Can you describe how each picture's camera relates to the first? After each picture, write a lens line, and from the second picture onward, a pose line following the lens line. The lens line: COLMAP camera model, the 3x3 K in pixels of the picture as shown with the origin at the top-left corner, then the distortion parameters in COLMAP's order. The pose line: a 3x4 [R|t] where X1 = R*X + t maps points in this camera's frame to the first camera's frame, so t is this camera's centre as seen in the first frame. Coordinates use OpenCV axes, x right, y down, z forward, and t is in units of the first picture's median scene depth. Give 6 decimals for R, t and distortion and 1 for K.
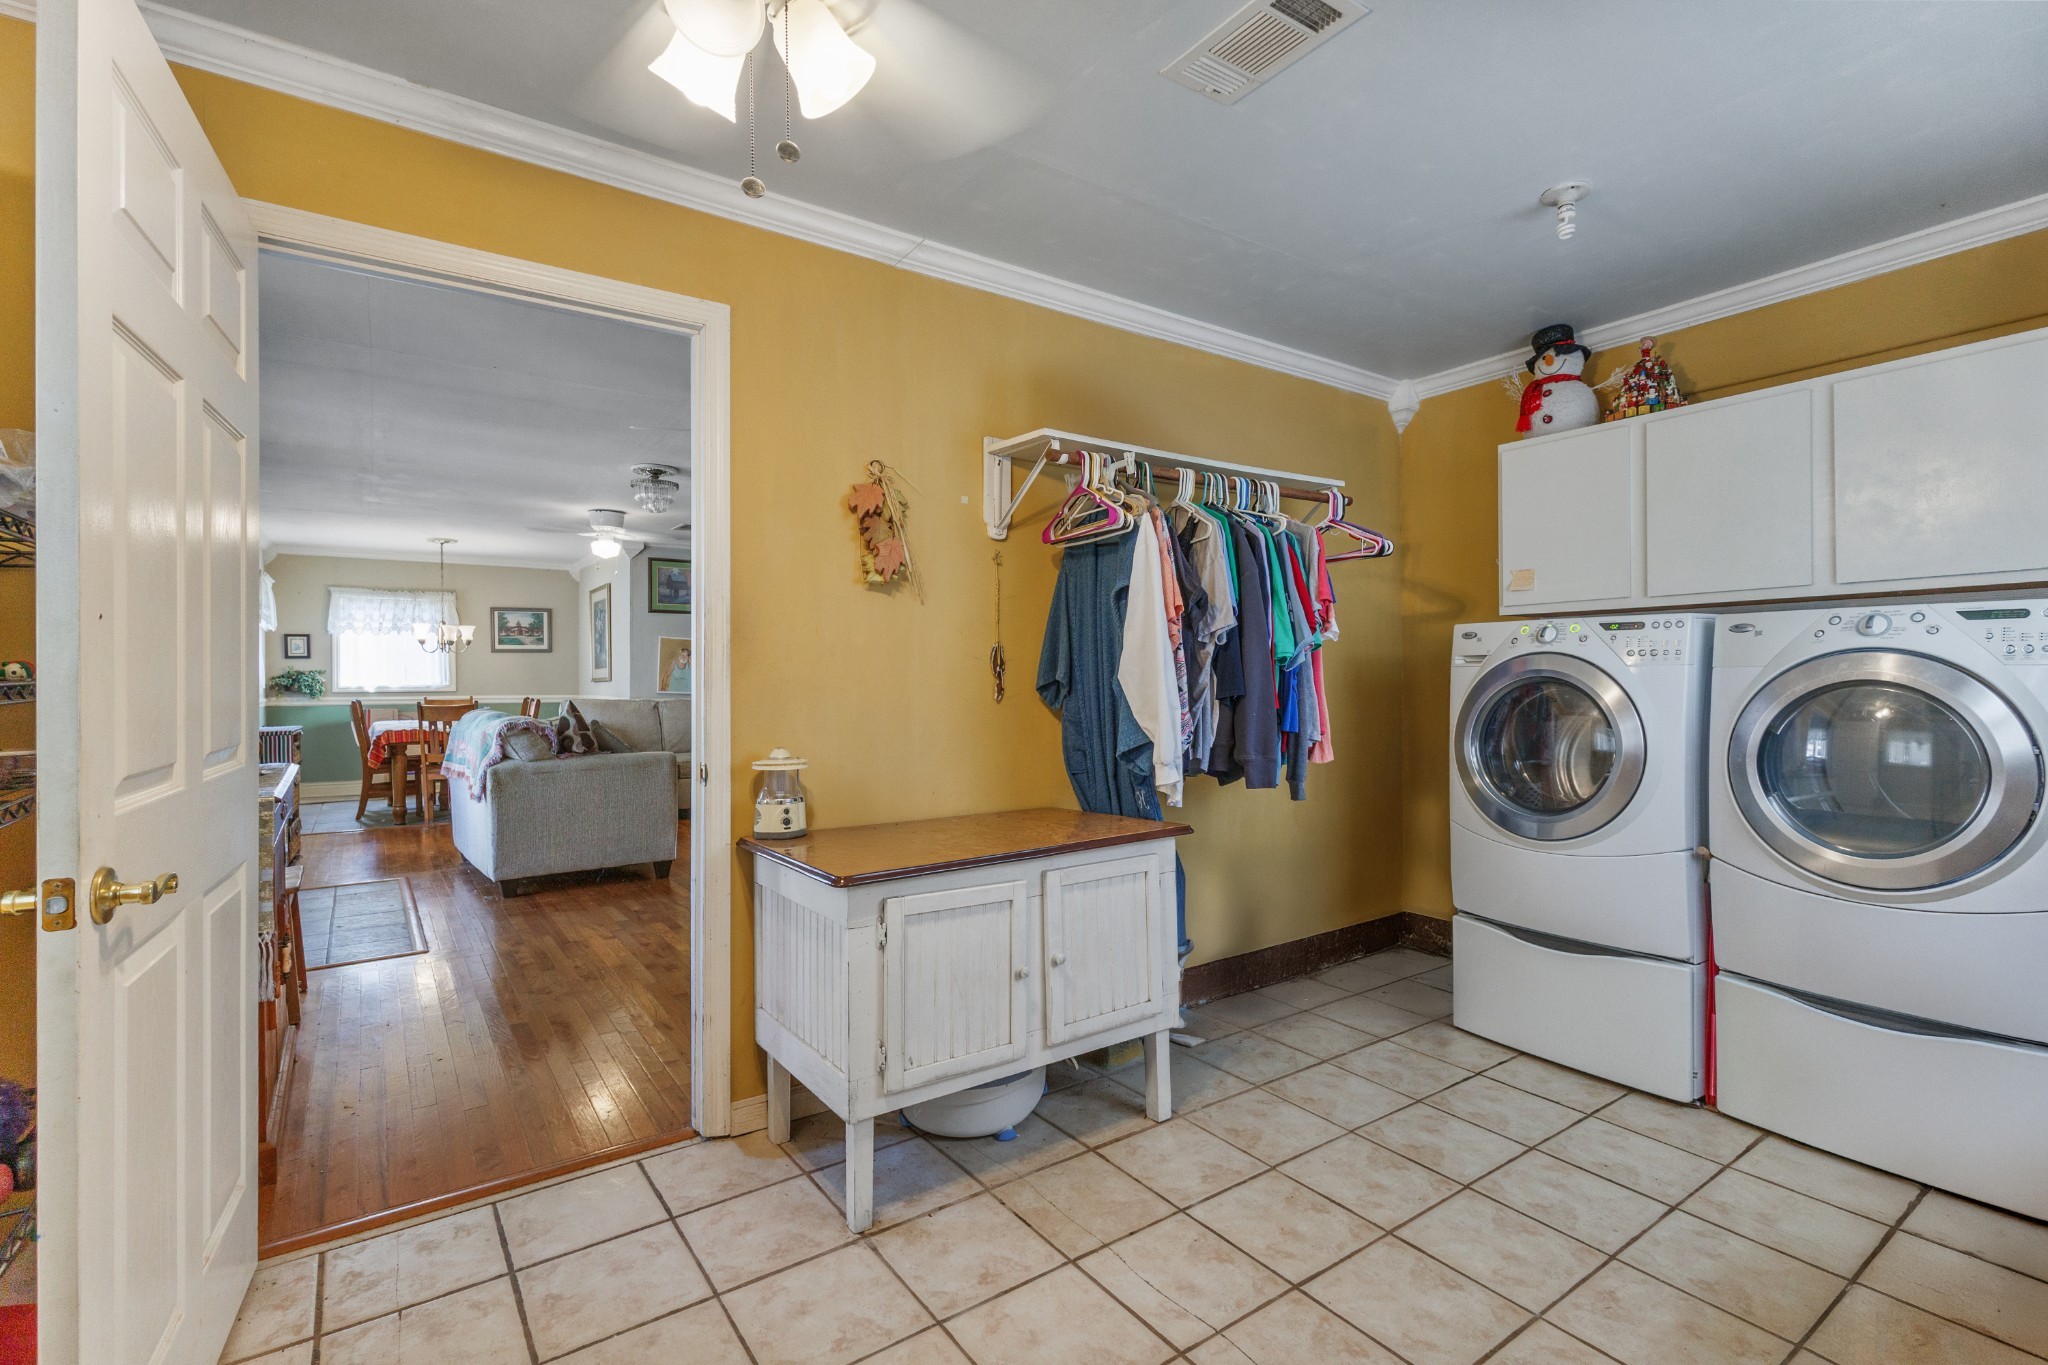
lens RADIAL K [[943.2, 0, 1026.4], [0, 943.2, 679.9], [0, 0, 1]] dist [-0.001977, 0.001873]
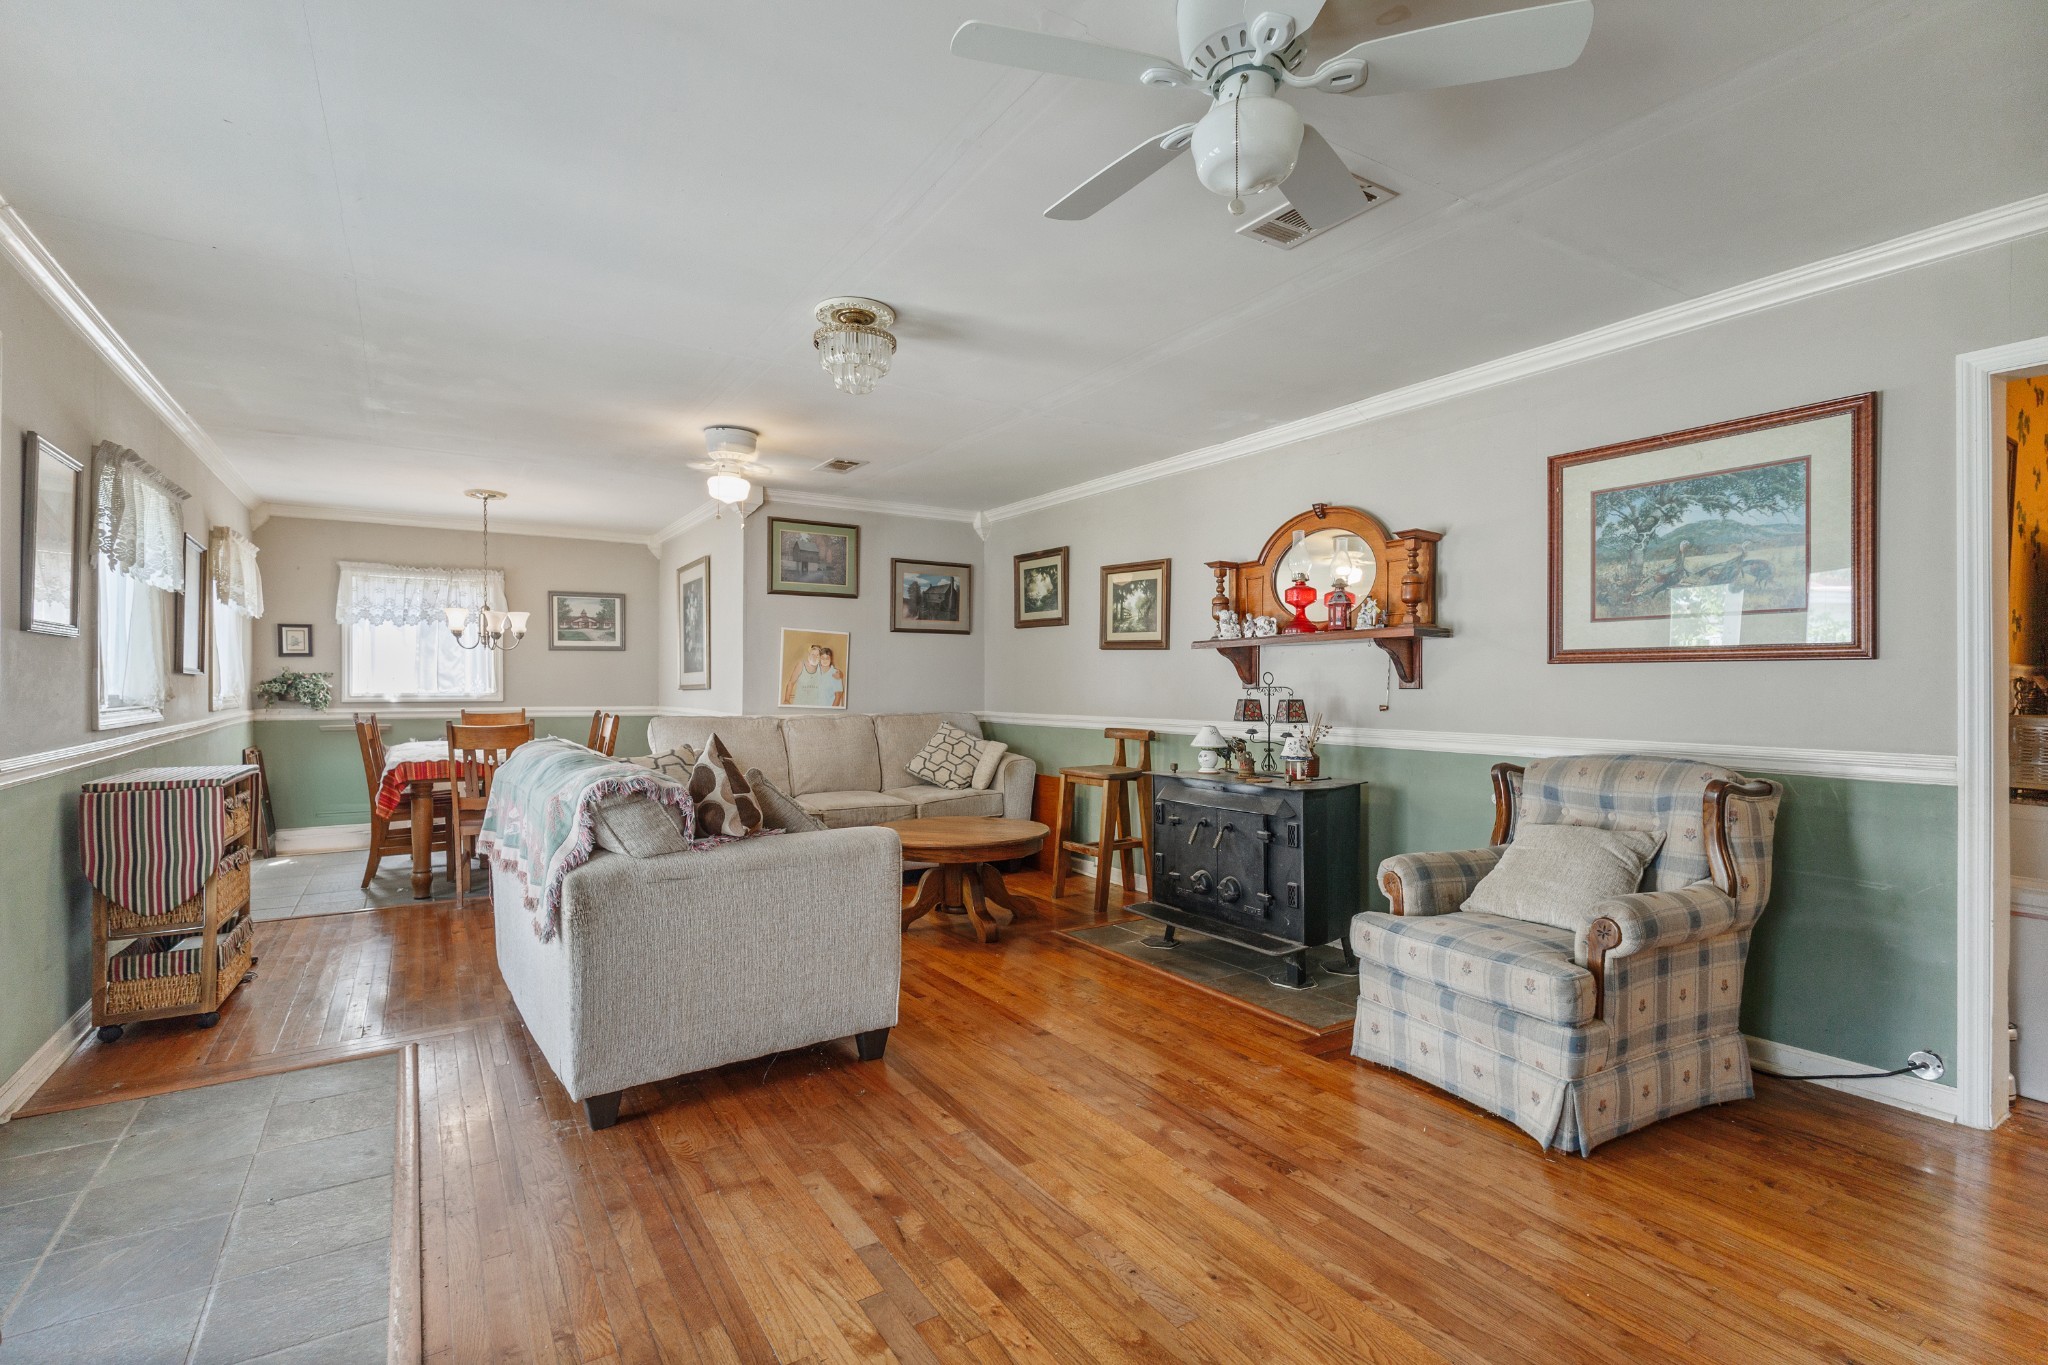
lens RADIAL K [[943.2, 0, 1022.6], [0, 943.2, 680.1], [0, 0, 1]] dist [-0.001977, 0.001873]
pose [[0.999162, 0.004969, -0.040617, -0.184322], [-0.005147, 0.999978, -0.004263, -0.004378], [0.040595, 0.004469, 0.999166, 0.304571]]
